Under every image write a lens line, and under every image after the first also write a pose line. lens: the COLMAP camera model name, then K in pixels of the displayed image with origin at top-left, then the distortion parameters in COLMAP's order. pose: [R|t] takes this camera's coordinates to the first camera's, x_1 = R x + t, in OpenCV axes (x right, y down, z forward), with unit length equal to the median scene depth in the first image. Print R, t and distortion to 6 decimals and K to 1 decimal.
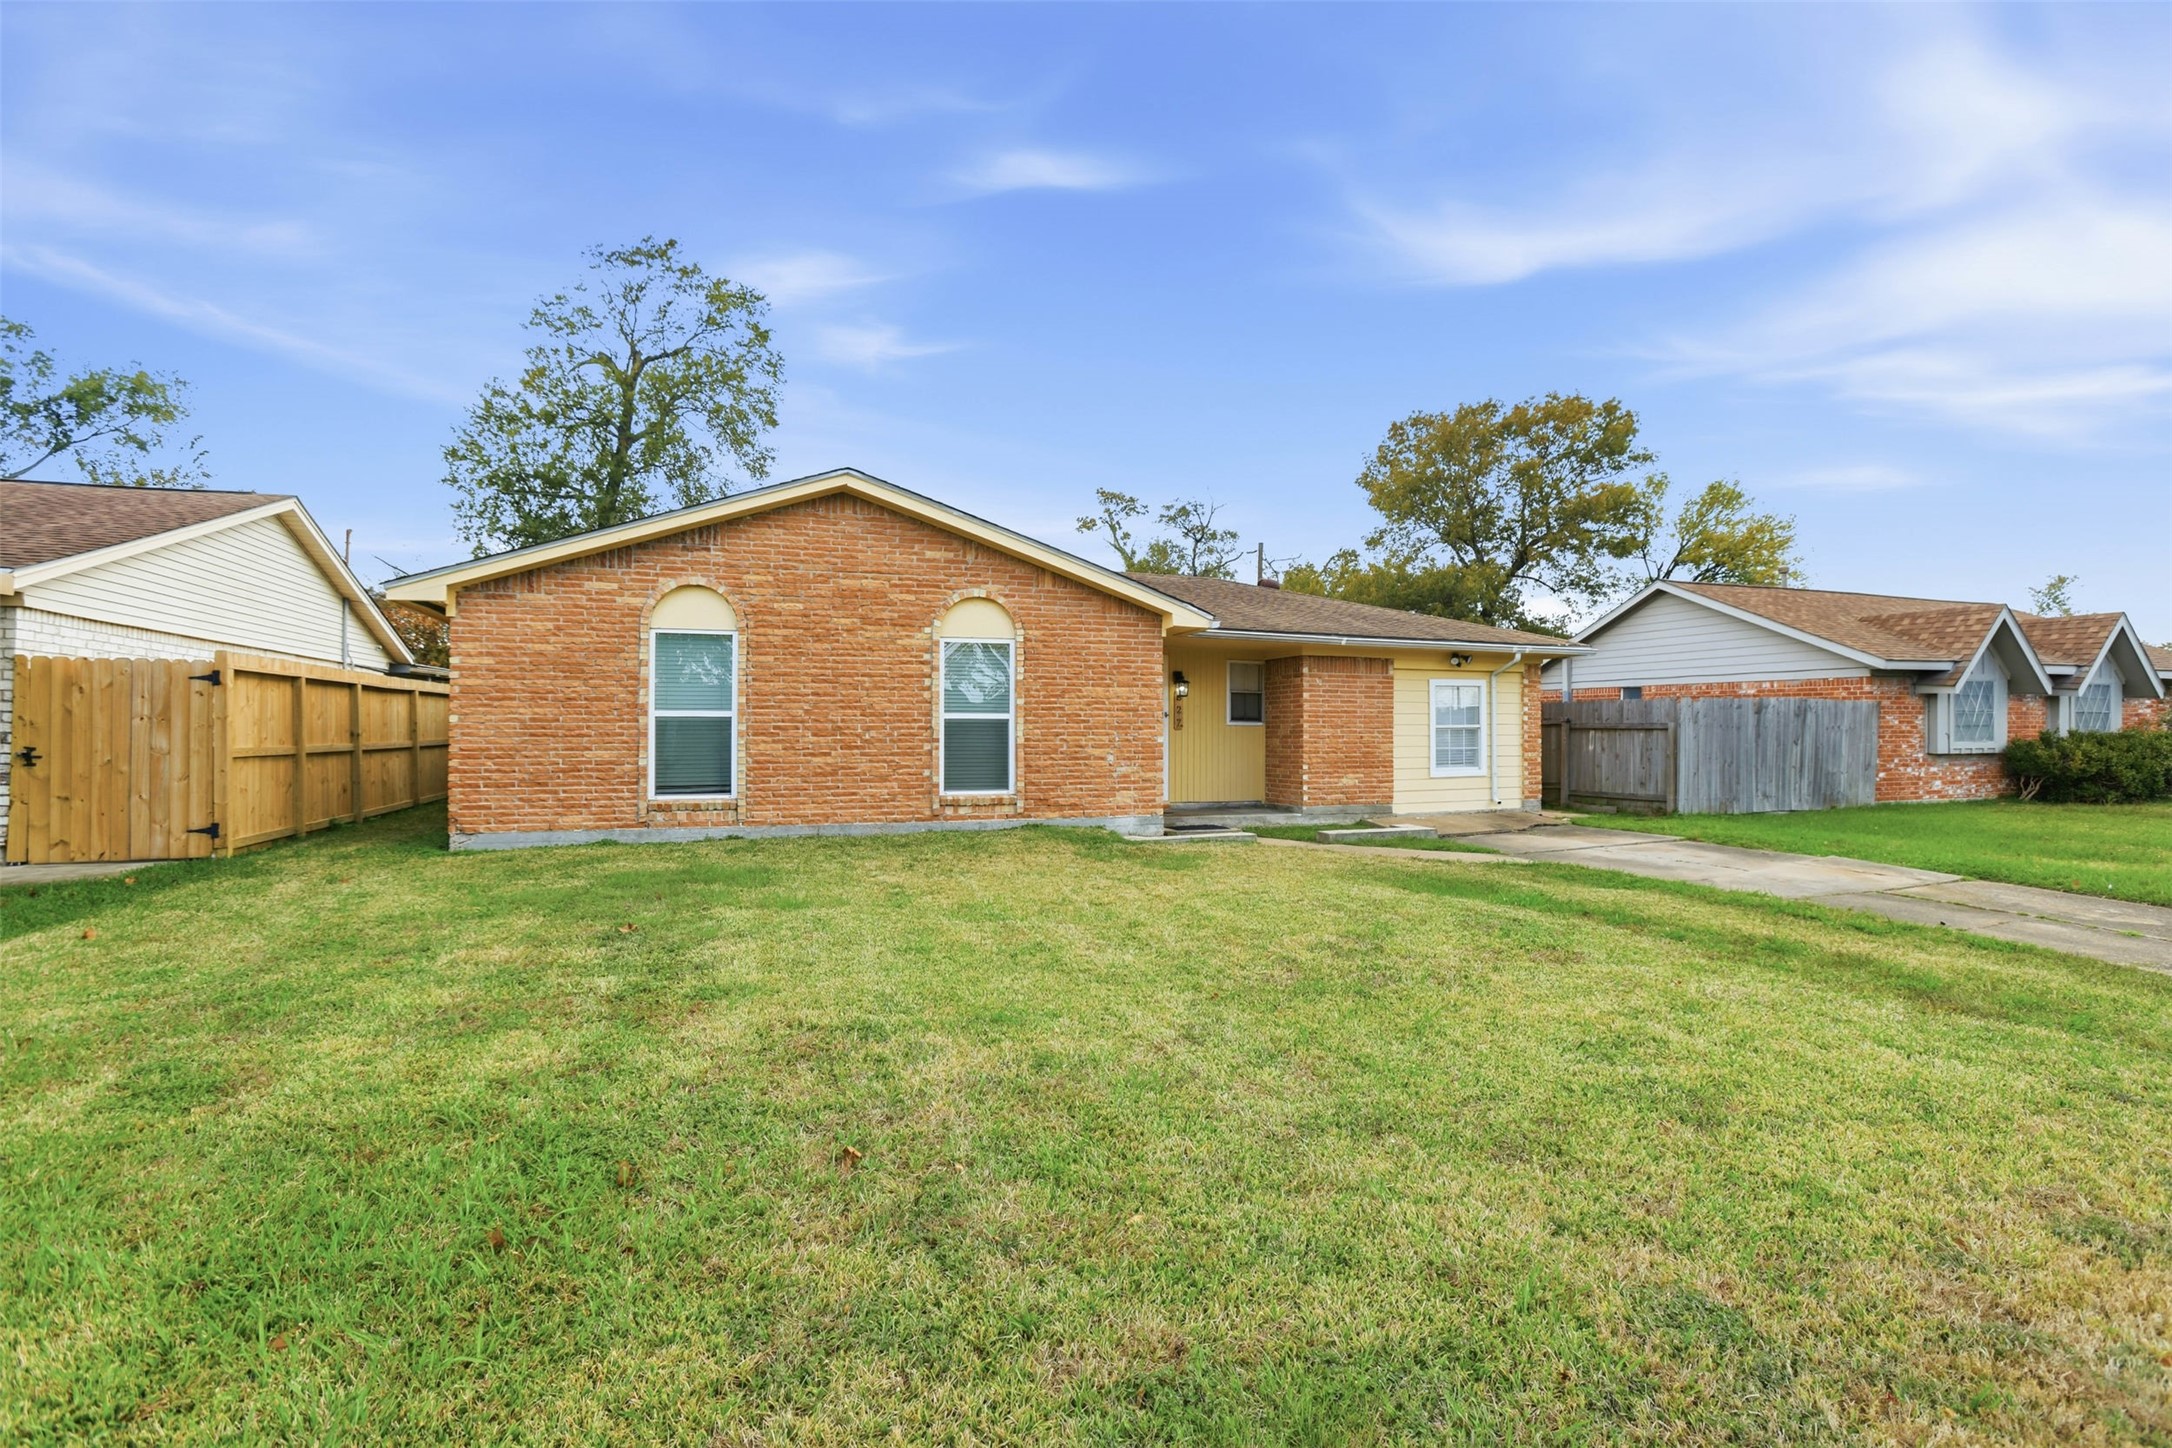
lens RADIAL K [[1042.5, 0, 1086.0], [0, 1042.5, 724.0], [0, 0, 1]] dist [-0.069030, 0.024963]
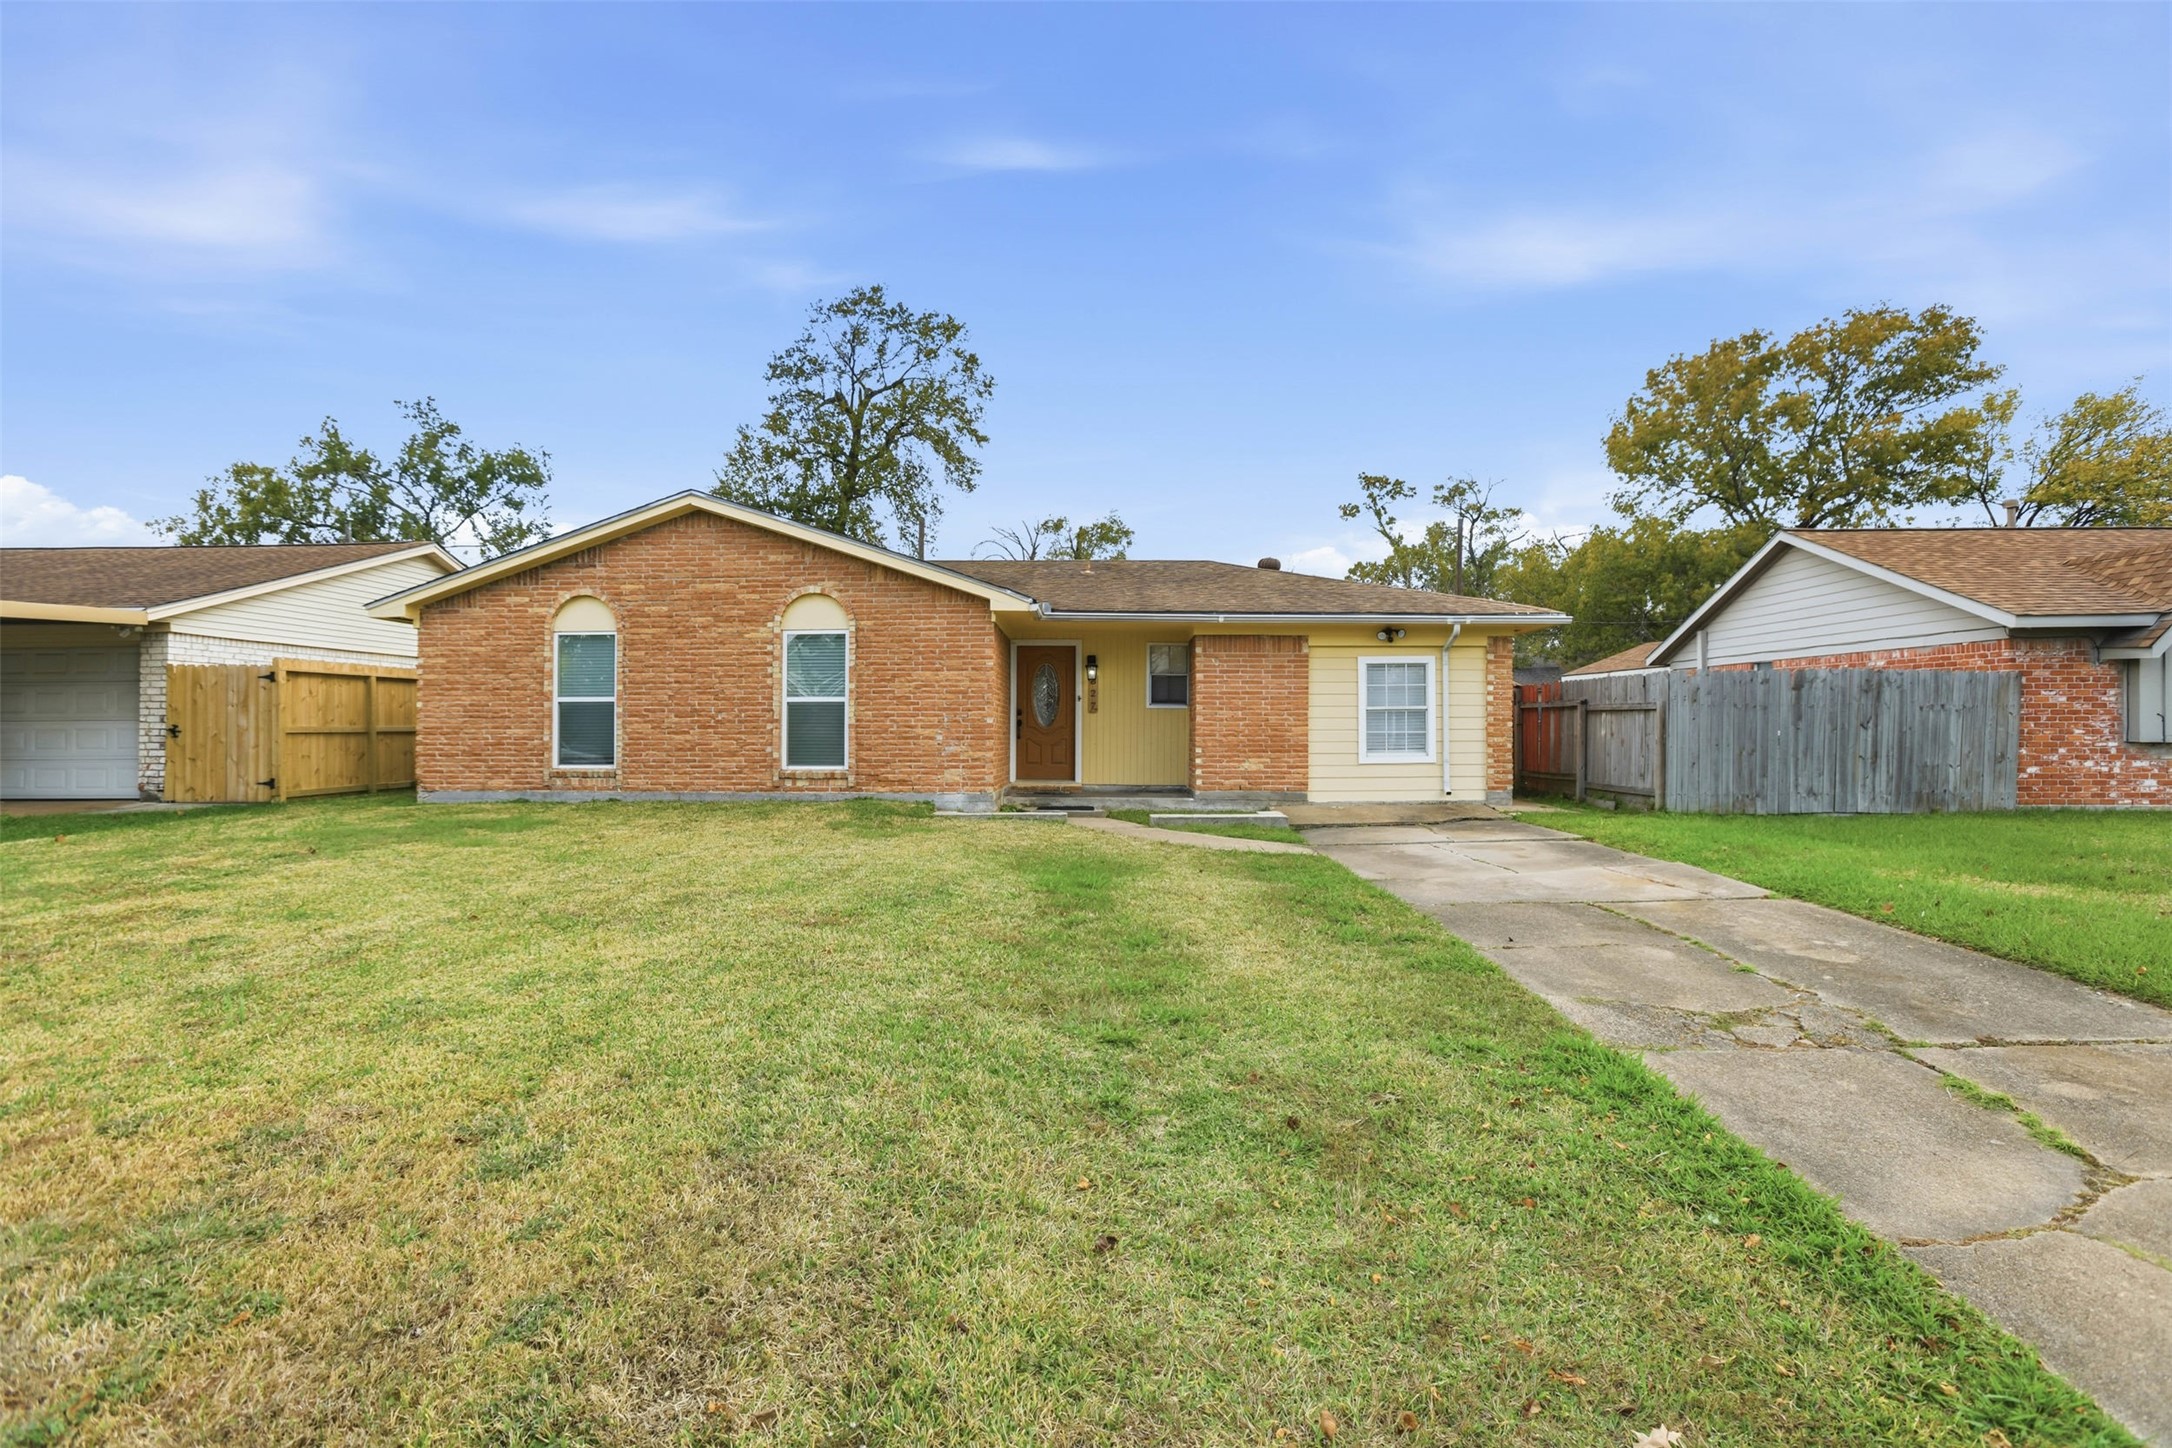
lens RADIAL K [[1012.9, 0, 1086.0], [0, 1012.9, 724.0], [0, 0, 1]] dist [-0.043007, 0.000904]
pose [[0.927711, -0.001751, -0.373294, 0.538423], [0.003807, 0.999981, 0.004770, 0.013807], [0.373279, -0.005846, 0.927701, 0.093555]]
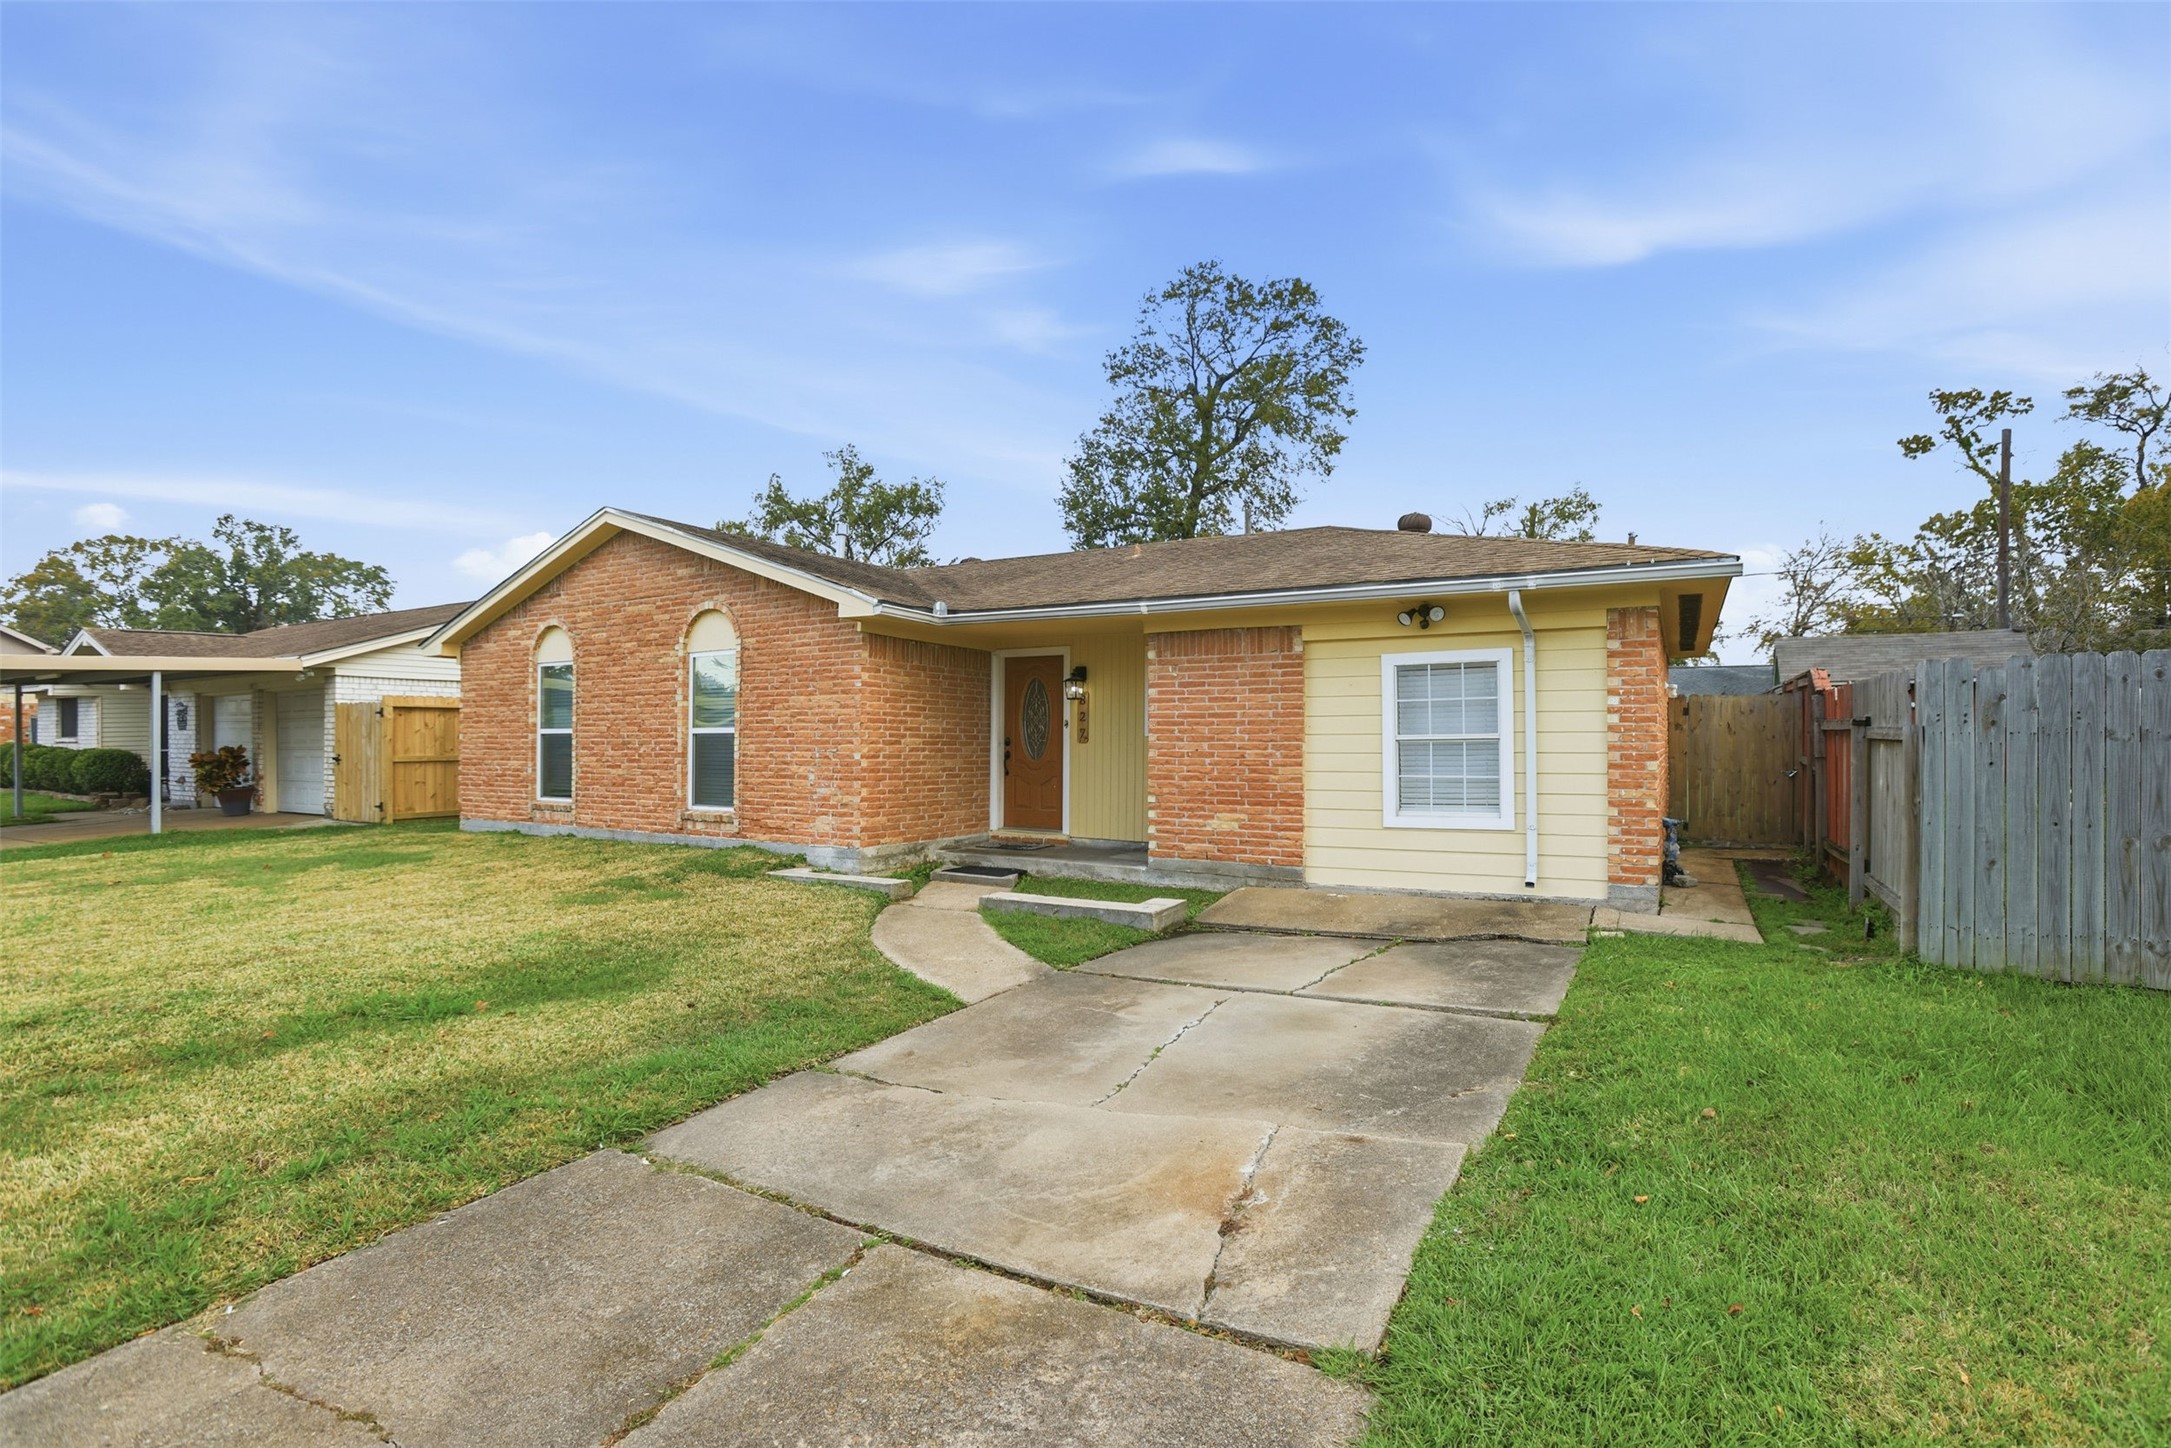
lens RADIAL K [[1042.0, 0, 1085.5], [0, 1042.0, 724.0], [0, 0, 1]] dist [-0.069030, 0.024963]
pose [[0.628431, -0.012257, -0.777769, 0.819675], [0.009792, 0.999921, -0.007846, -0.002524], [0.777804, -0.002686, 0.628502, 0.623596]]
